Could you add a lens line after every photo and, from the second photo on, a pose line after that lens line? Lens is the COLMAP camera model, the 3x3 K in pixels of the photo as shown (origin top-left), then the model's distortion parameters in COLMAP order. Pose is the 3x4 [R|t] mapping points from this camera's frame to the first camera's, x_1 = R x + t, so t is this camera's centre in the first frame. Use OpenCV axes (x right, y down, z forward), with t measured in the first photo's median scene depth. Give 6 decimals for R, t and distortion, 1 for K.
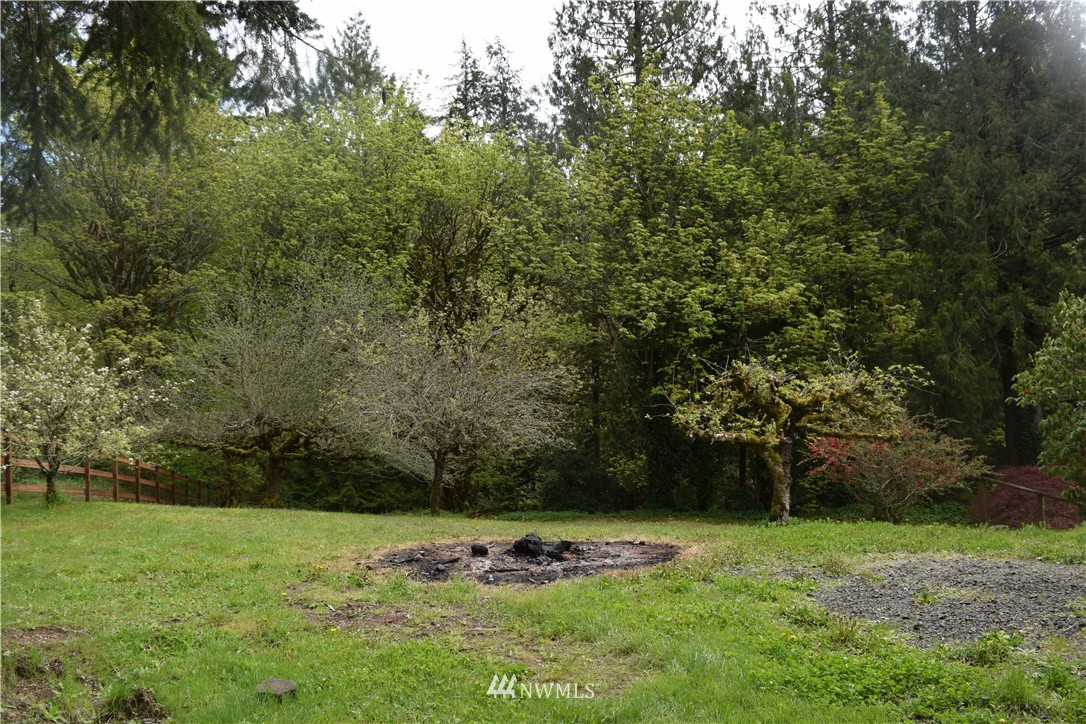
lens RADIAL K [[838.9, 0, 543.0], [0, 838.9, 362.0], [0, 0, 1]] dist [-0.095487, 0.002500]
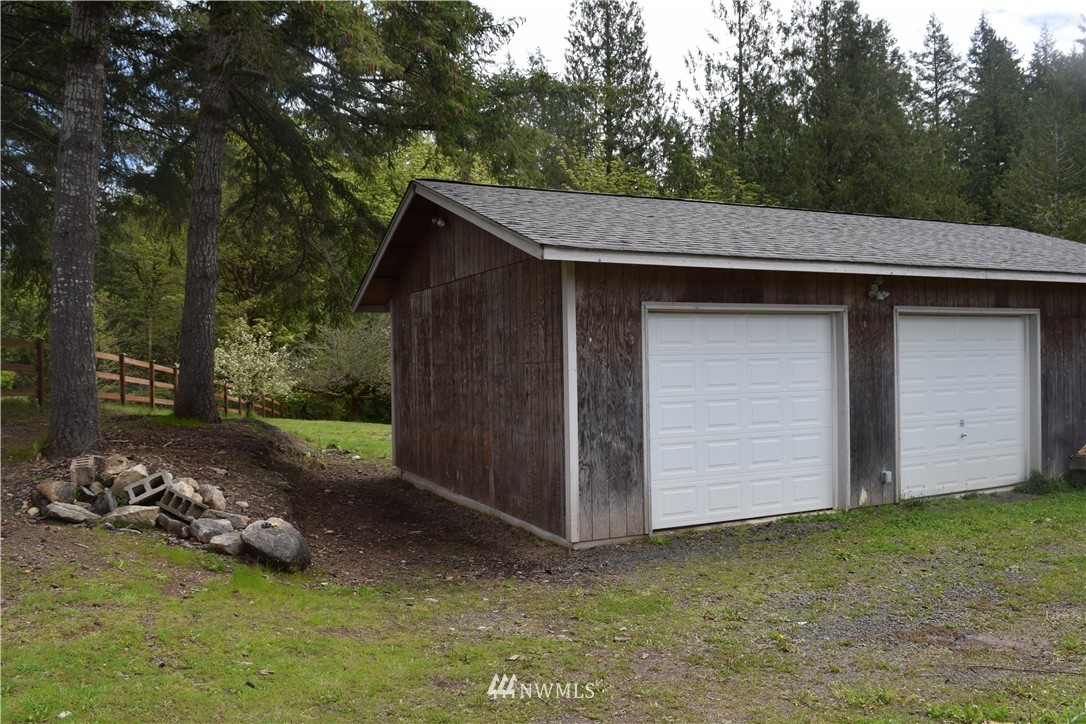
lens RADIAL K [[838.9, 0, 543.0], [0, 838.9, 362.0], [0, 0, 1]] dist [-0.095487, 0.002500]
pose [[0.996507, 0.023717, -0.080074, 0.203620], [-0.019051, 0.998103, 0.058545, -0.069771], [0.081311, -0.056815, 0.995068, -0.692971]]
